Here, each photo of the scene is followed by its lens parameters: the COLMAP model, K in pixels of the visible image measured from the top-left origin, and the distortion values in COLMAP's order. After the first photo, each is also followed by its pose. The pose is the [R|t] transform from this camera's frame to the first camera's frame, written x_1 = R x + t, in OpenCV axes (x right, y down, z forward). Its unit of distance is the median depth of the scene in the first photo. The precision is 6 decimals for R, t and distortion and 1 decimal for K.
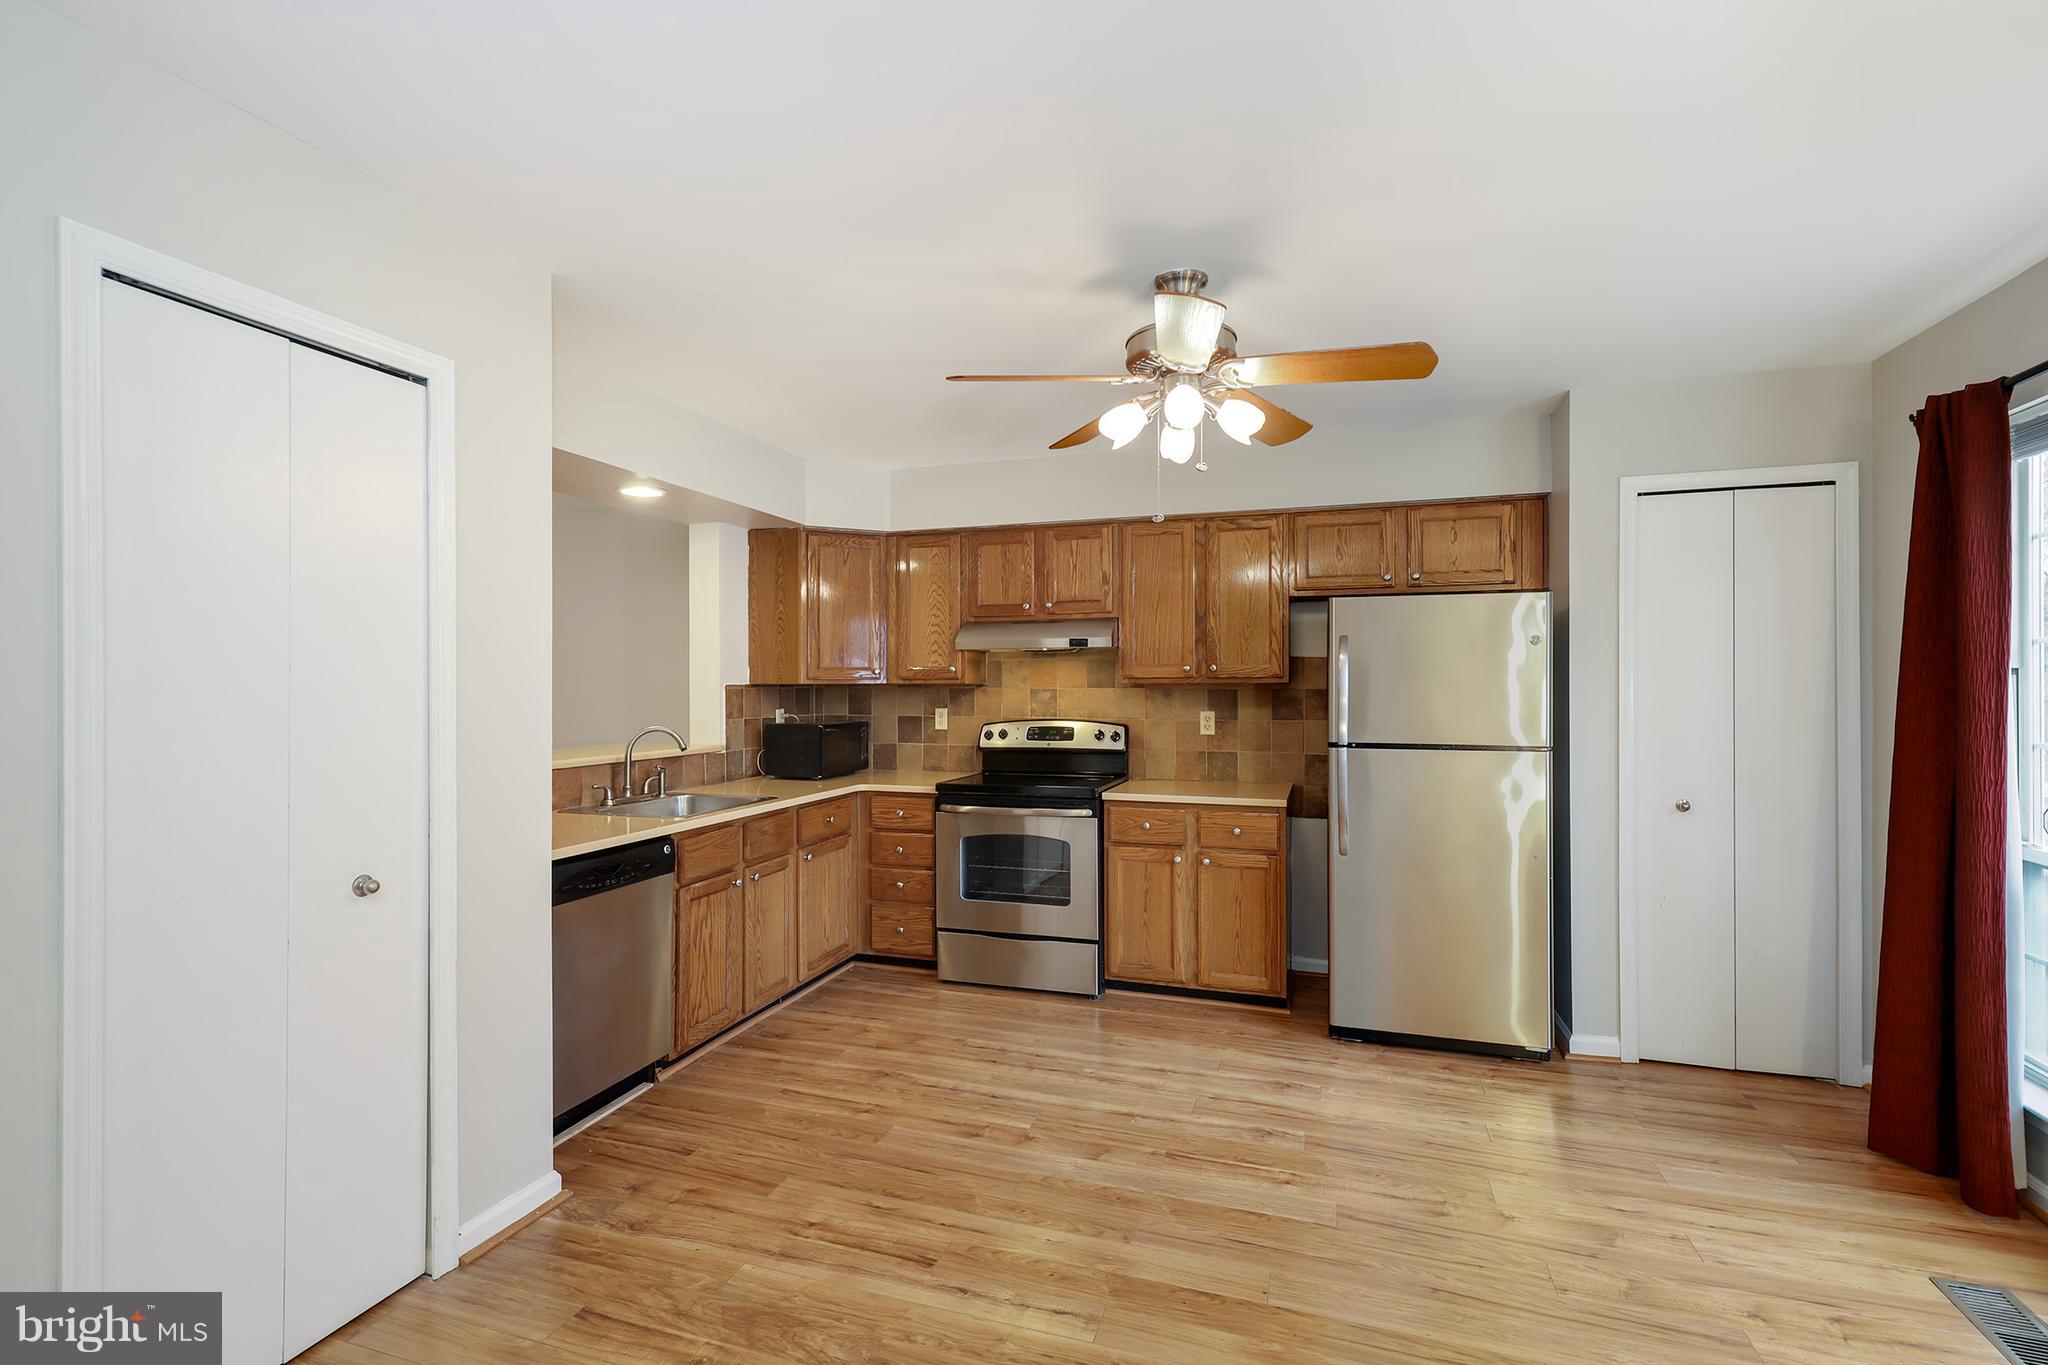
lens RADIAL K [[927.3, 0, 1025.7], [0, 927.3, 689.3], [0, 0, 1]] dist [0.002792, 0.000139]
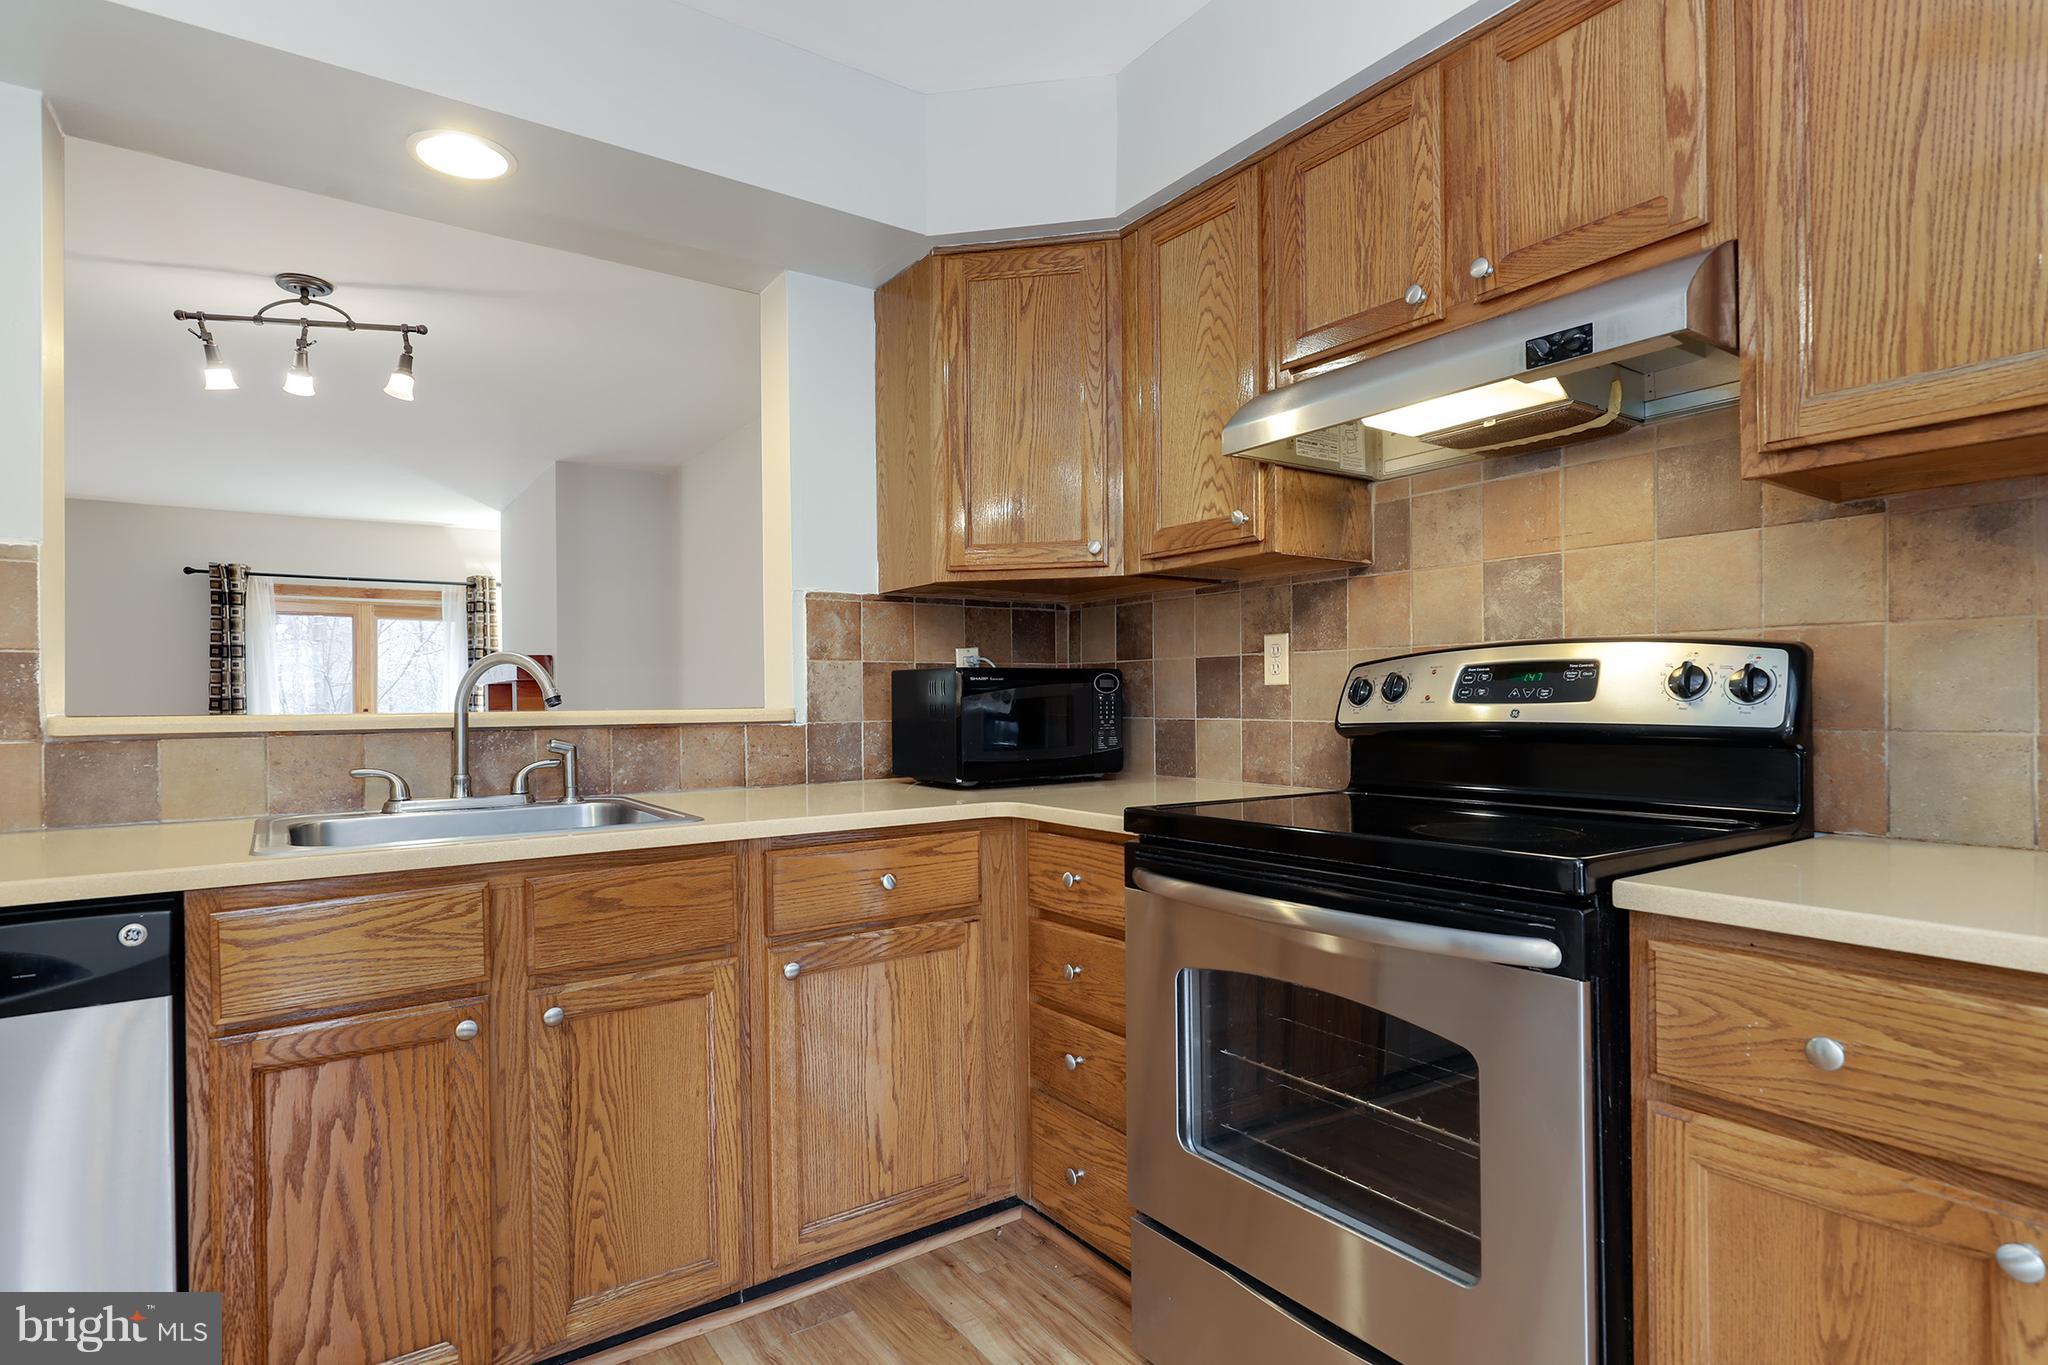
lens RADIAL K [[1043.3, 0, 1025.1], [0, 1043.3, 699.1], [0, 0, 1]] dist [-0.003168, -0.000640]
pose [[0.803886, -0.006833, -0.594745, 0.107800], [0.006692, 0.999975, -0.002443, 0.054891], [0.594746, -0.002016, 0.803911, 0.600341]]
